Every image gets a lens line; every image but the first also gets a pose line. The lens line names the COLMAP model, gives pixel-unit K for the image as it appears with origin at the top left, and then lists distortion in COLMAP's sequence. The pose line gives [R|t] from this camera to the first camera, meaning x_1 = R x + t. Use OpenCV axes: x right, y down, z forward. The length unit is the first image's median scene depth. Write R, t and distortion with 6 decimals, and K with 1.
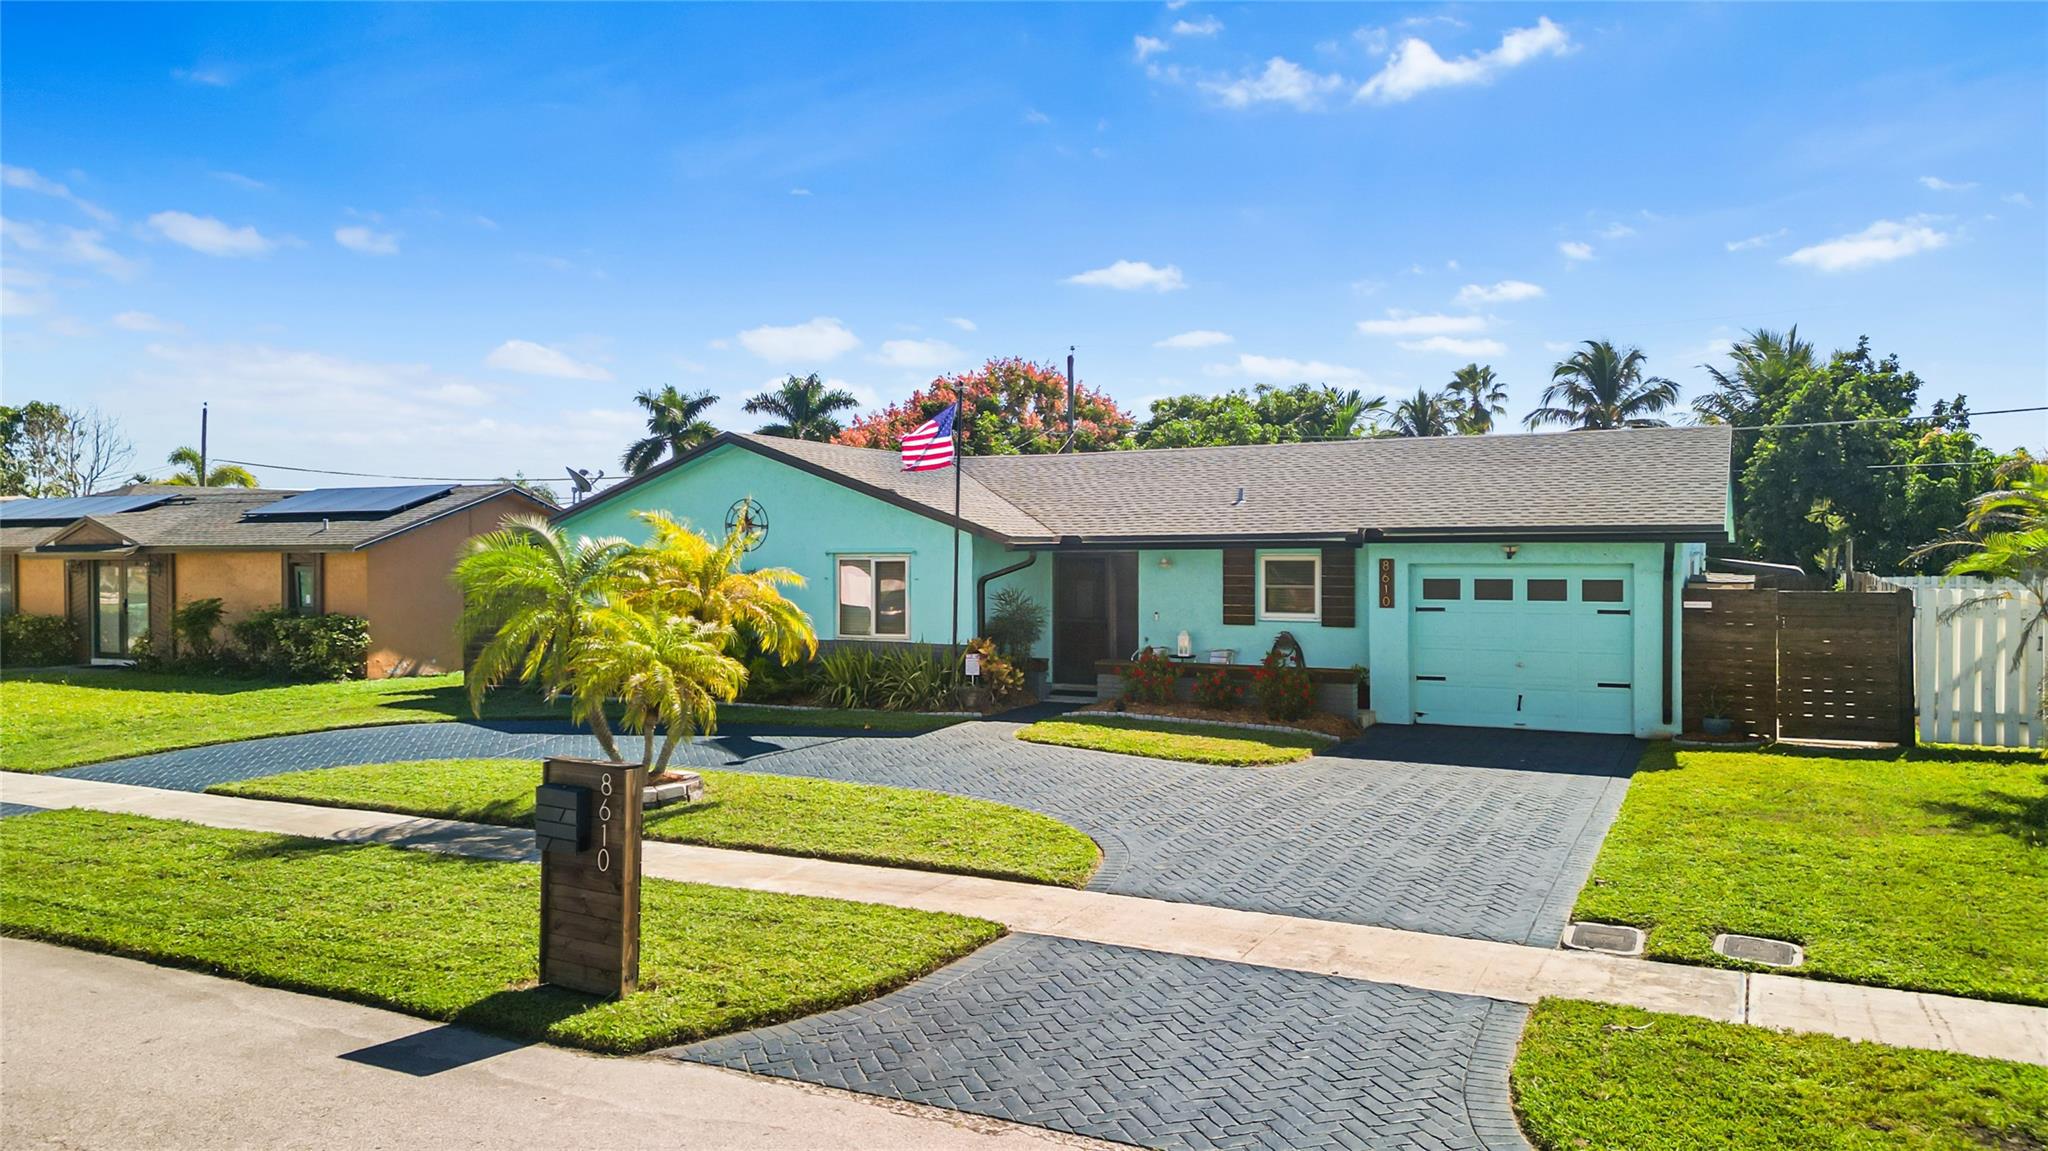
lens RADIAL K [[1425.3, 0, 1017.4], [0, 1425.3, 577.3], [0, 0, 1]] dist [0.093972, -0.089796]
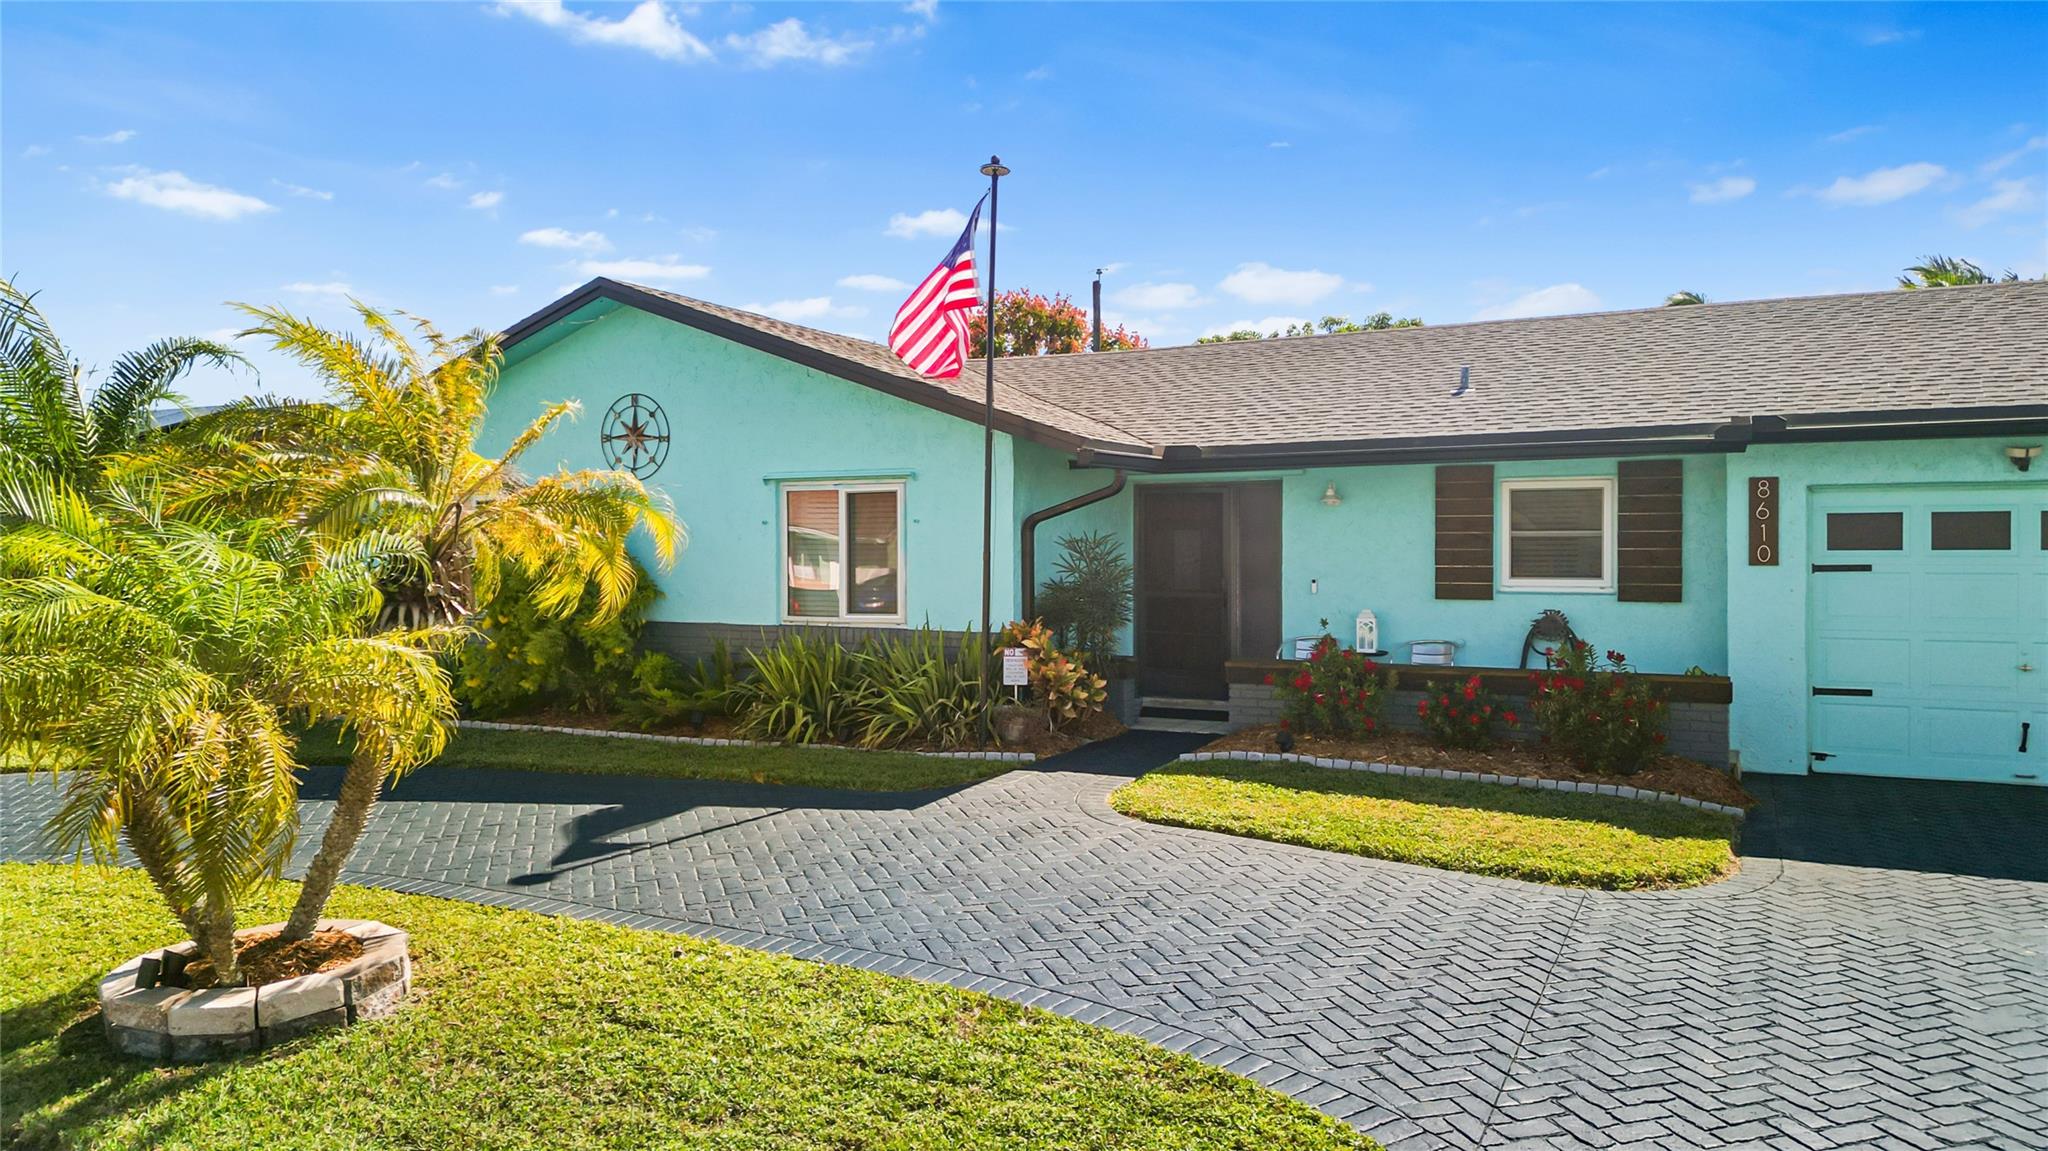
lens RADIAL K [[1432.6, 0, 979.2], [0, 1432.6, 580.8], [0, 0, 1]] dist [0.001442, -0.004349]
pose [[0.999872, 0.000501, -0.016012, -0.036587], [-0.000423, 0.999988, 0.004855, 0.023801], [0.016014, -0.004847, 0.999860, 0.423649]]
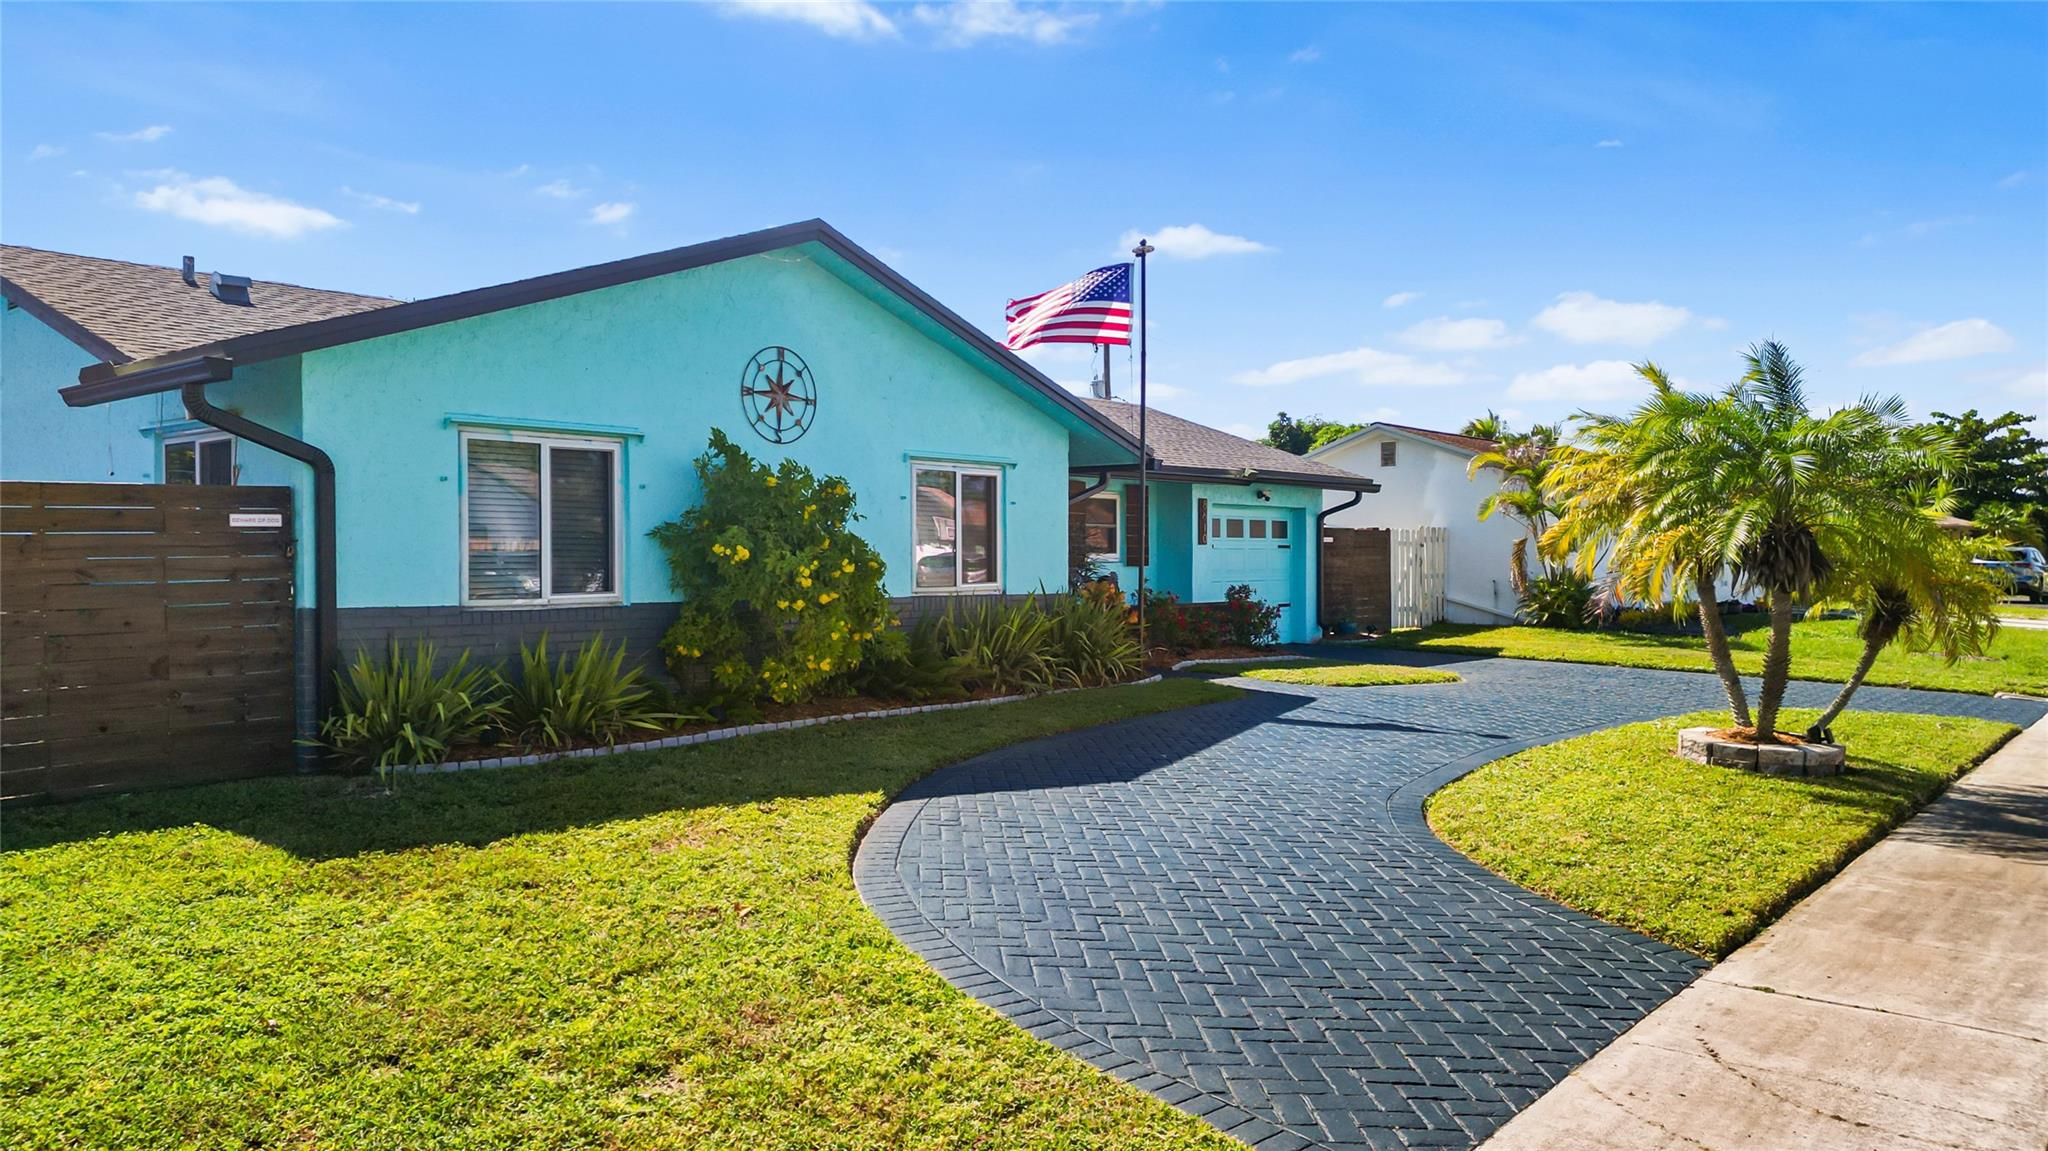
lens RADIAL K [[1425.3, 0, 1017.4], [0, 1425.3, 577.3], [0, 0, 1]] dist [0.093972, -0.089796]
pose [[0.226430, -0.012383, 0.973949, -0.773345], [0.017415, 0.999811, 0.008663, 0.032603], [-0.973872, 0.015000, 0.226603, 0.862659]]
